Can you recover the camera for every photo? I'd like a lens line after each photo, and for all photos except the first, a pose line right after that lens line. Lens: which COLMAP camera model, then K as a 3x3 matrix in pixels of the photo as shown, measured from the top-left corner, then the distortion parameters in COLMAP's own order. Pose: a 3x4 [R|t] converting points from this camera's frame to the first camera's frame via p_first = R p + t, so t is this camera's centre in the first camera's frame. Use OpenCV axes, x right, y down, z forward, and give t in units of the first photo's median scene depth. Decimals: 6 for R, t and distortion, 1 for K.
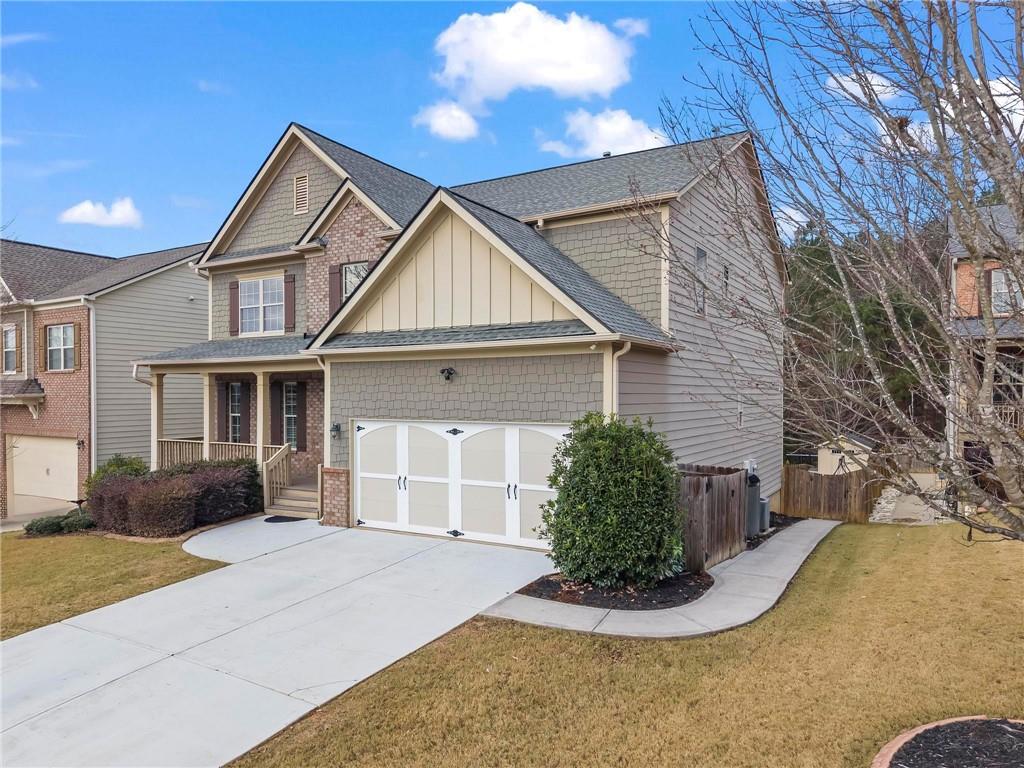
lens RADIAL K [[685.0, 0, 495.2], [0, 685.0, 405.2], [0, 0, 1]] dist [0.014556, -0.018451]
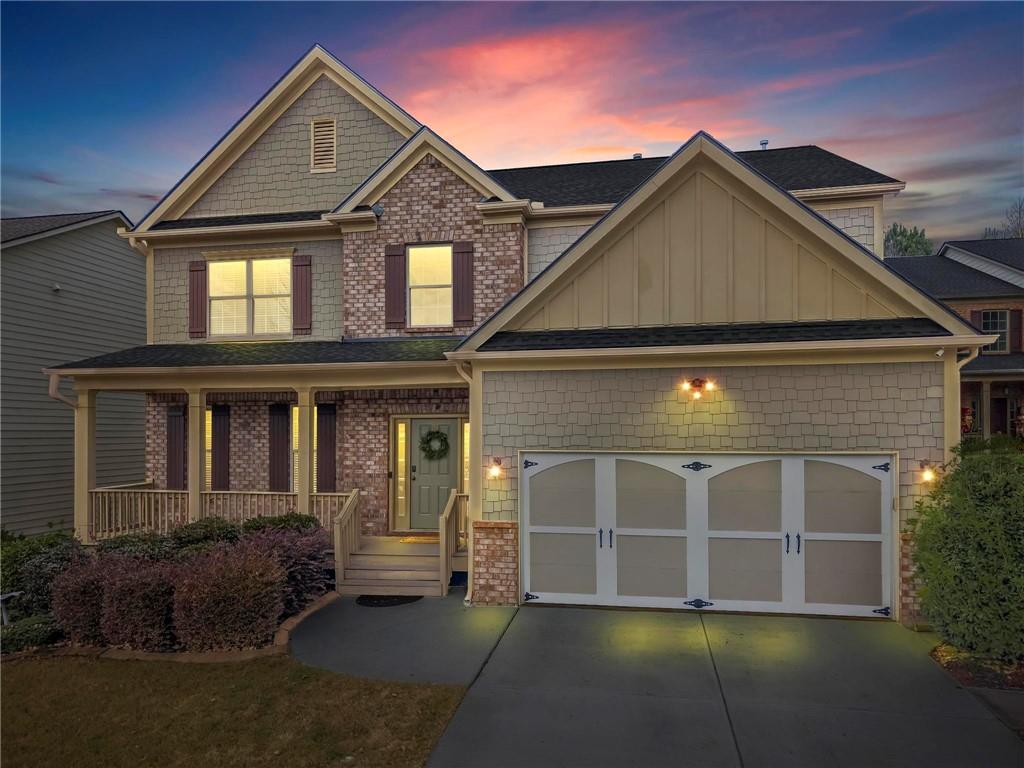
lens RADIAL K [[685.0, 0, 506.7], [0, 685.0, 435.3], [0, 0, 1]] dist [0.014556, -0.018451]
pose [[0.939685, -0.001962, 0.342036, -0.454092], [0.006695, 0.999897, -0.012657, 0.012008], [-0.341977, 0.014184, 0.939601, 0.331850]]
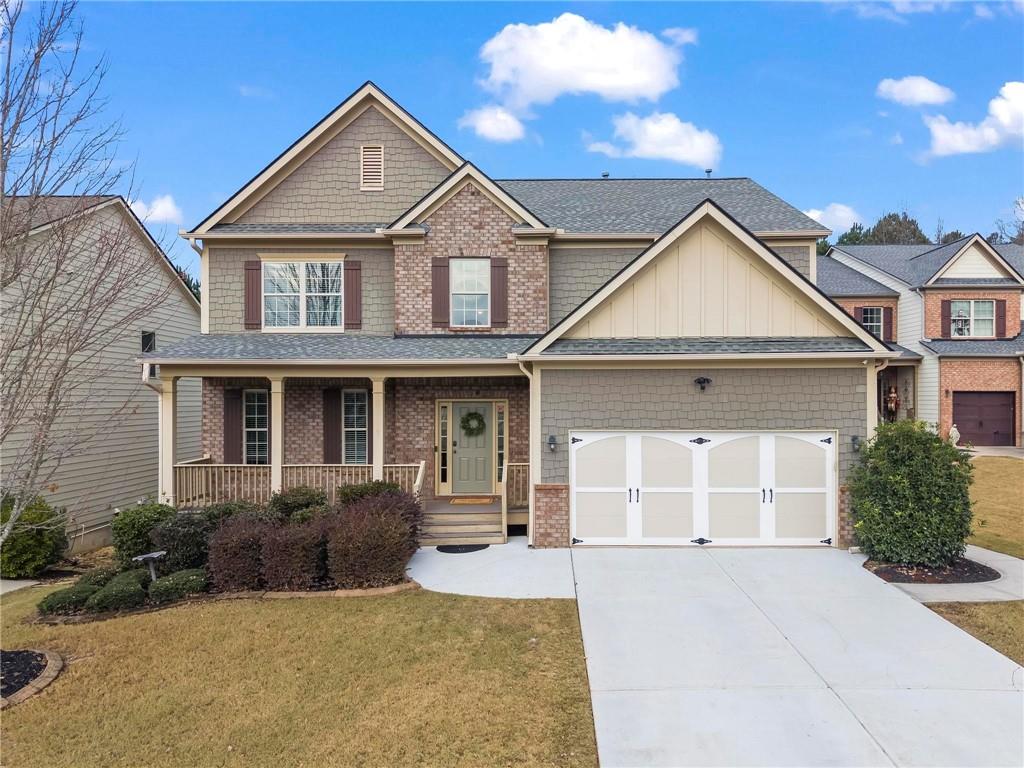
lens RADIAL K [[685.0, 0, 525.1], [0, 685.0, 411.8], [0, 0, 1]] dist [0.014556, -0.018451]
pose [[0.865782, -0.006907, 0.500373, -0.708133], [0.008052, 0.999968, -0.000128, -0.005450], [-0.500356, 0.004140, 0.865810, 0.224328]]
